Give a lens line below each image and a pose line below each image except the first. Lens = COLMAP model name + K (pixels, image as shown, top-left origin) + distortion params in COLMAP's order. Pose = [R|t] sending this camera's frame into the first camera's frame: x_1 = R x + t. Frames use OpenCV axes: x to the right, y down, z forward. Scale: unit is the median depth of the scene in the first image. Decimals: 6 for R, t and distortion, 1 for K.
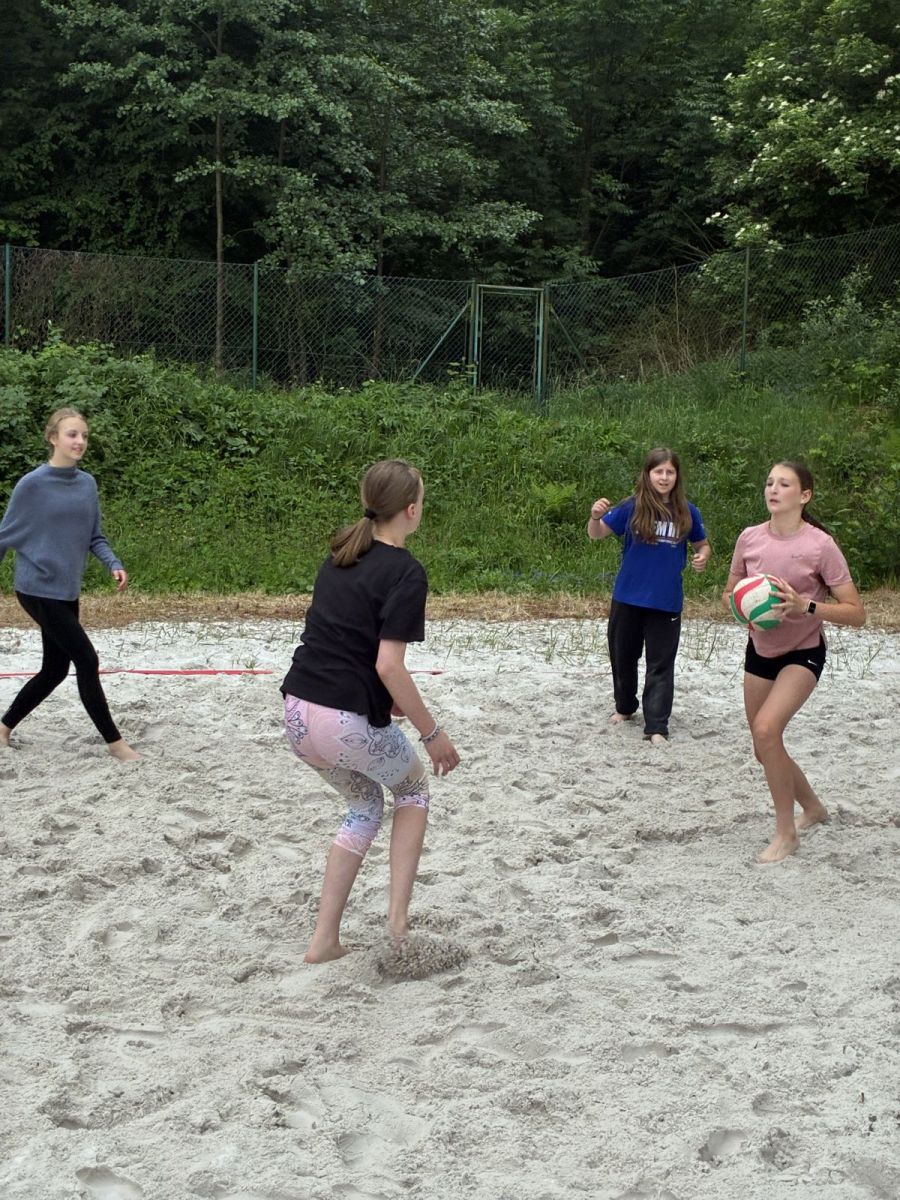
lens RADIAL K [[1821.2, 0, 468.3], [0, 1821.2, 569.7], [0, 0, 1]] dist [0.304225, -1.518739]
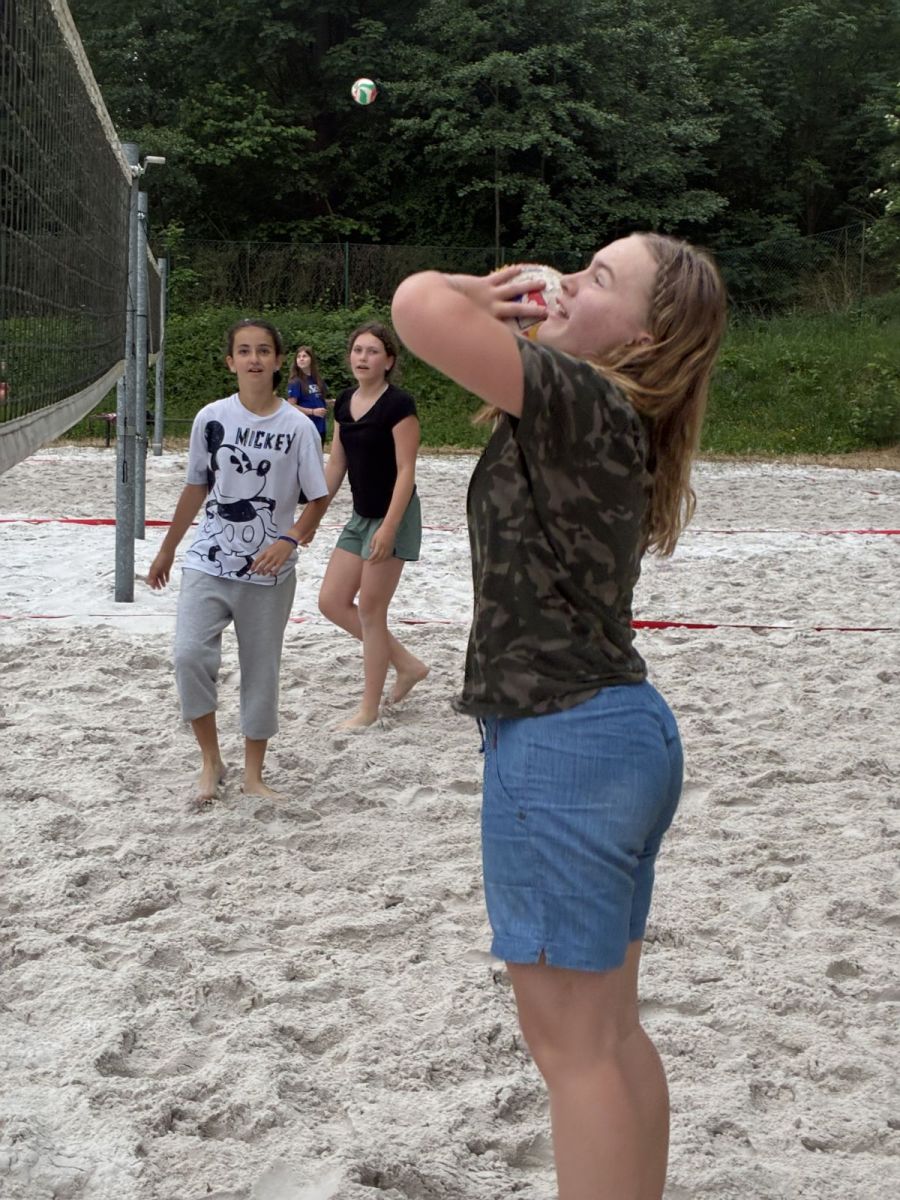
lens RADIAL K [[1773.7, 0, 432.0], [0, 1773.7, 600.9], [0, 0, 1]] dist [0.402154, -2.056575]
pose [[0.968123, 0.023921, -0.249331, 0.214896], [-0.009982, 0.998323, 0.057019, 0.046467], [0.250277, -0.052712, 0.966738, -0.509308]]
